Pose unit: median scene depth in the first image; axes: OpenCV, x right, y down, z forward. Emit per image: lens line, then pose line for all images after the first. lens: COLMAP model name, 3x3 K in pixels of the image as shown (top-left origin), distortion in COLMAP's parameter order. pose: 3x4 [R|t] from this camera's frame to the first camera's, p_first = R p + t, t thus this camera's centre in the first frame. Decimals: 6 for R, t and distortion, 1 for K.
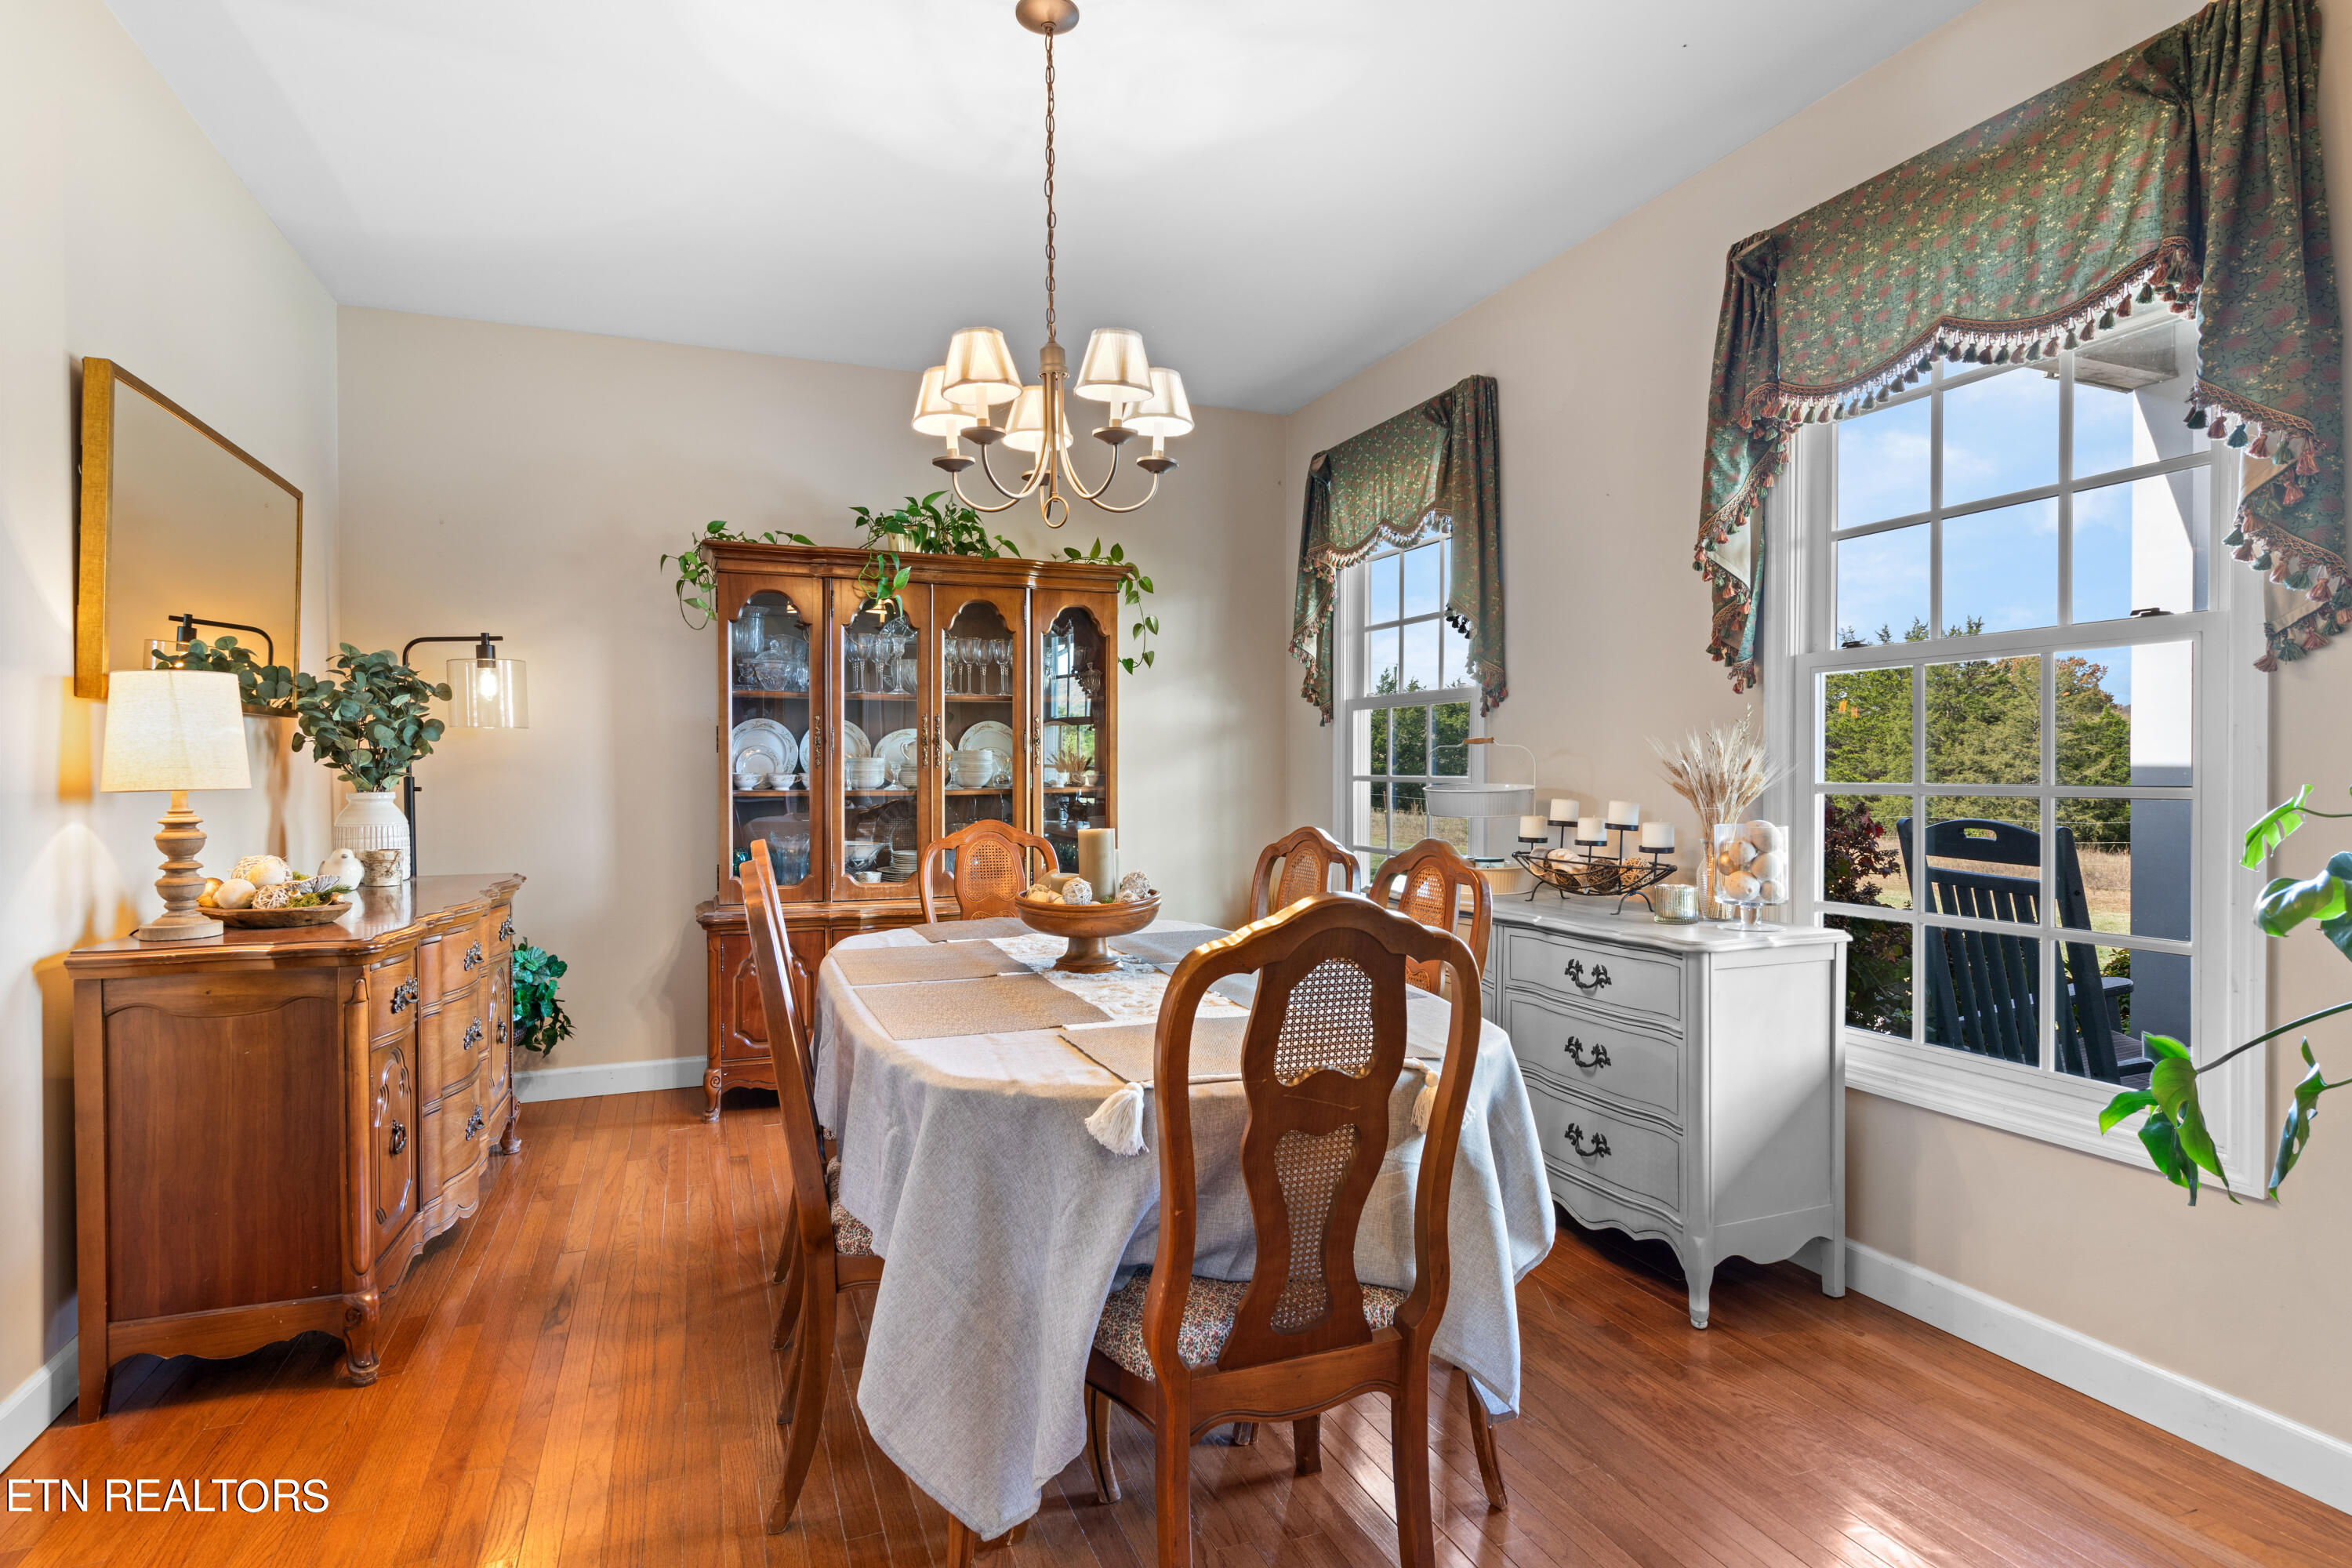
lens RADIAL K [[1197.9, 0, 1174.3], [0, 1197.9, 774.1], [0, 0, 1]] dist [-0.001890, -0.000504]
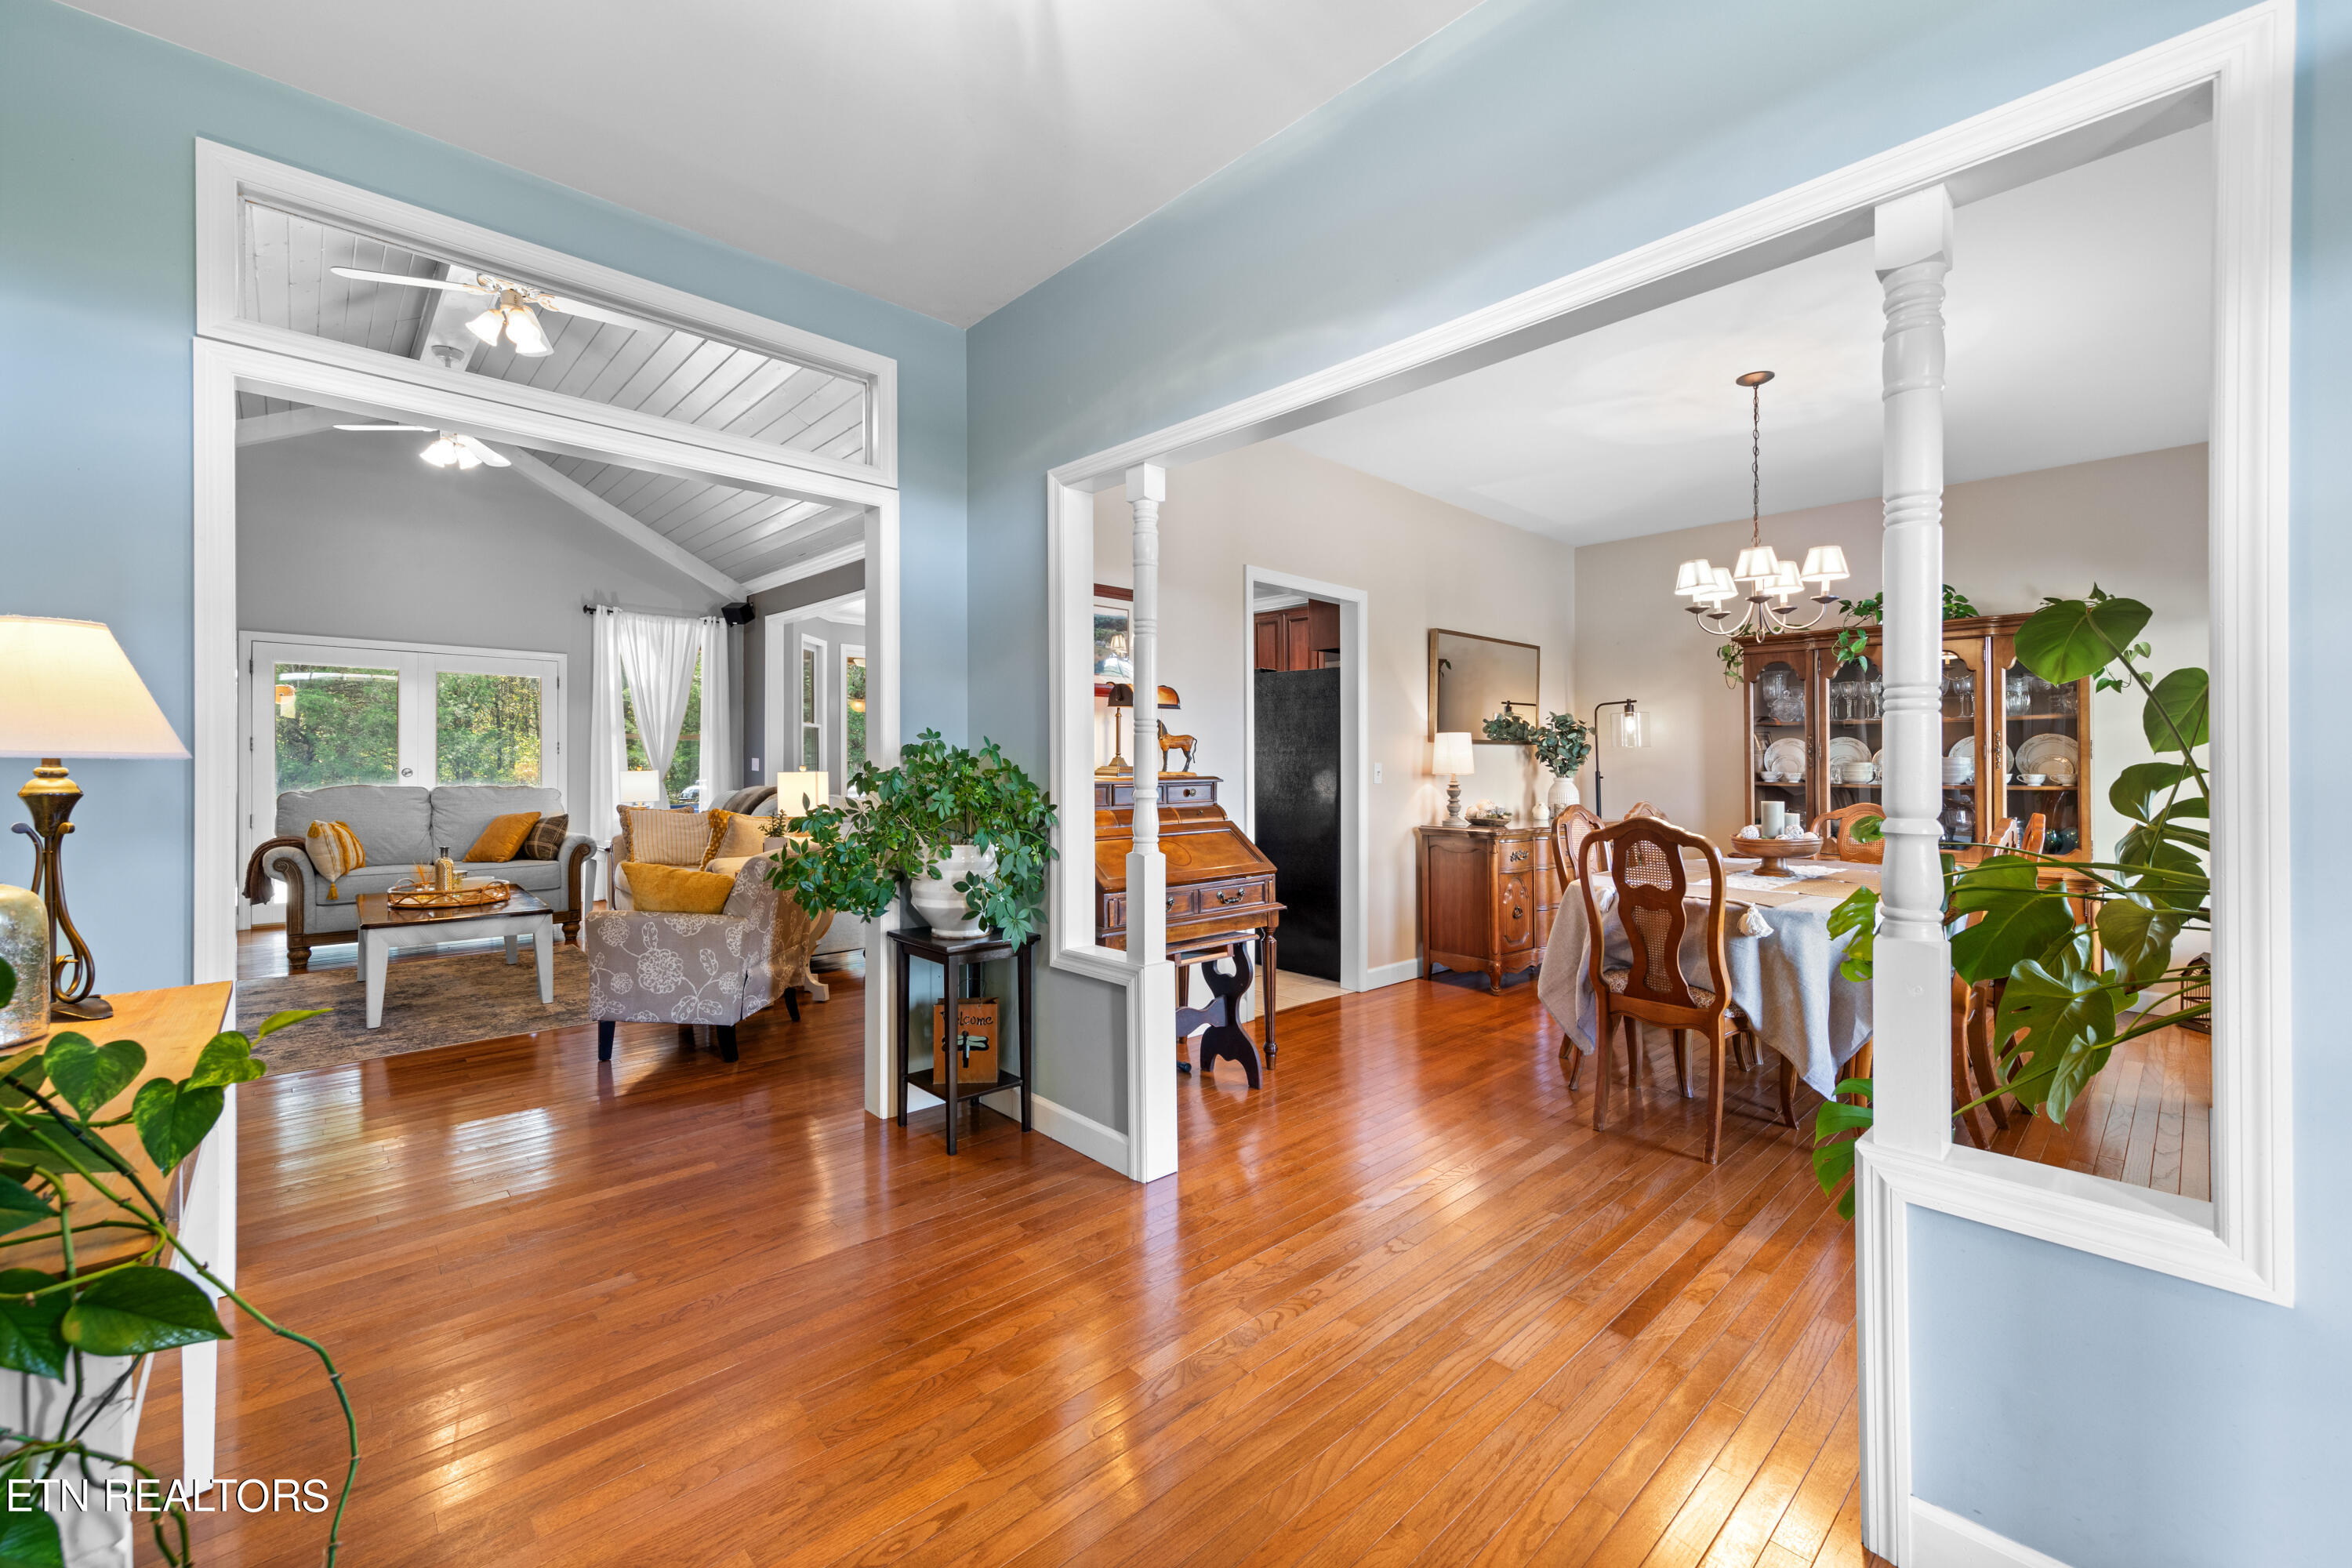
lens RADIAL K [[949.9, 0, 1176.0], [0, 949.9, 784.0], [0, 0, 1]] dist [0.000961, 0.000049]
pose [[0.361315, 0.023654, -0.932144, 0.987928], [-0.013956, 0.999703, 0.019958, 0.002052], [0.932339, 0.005797, 0.361538, -0.415146]]
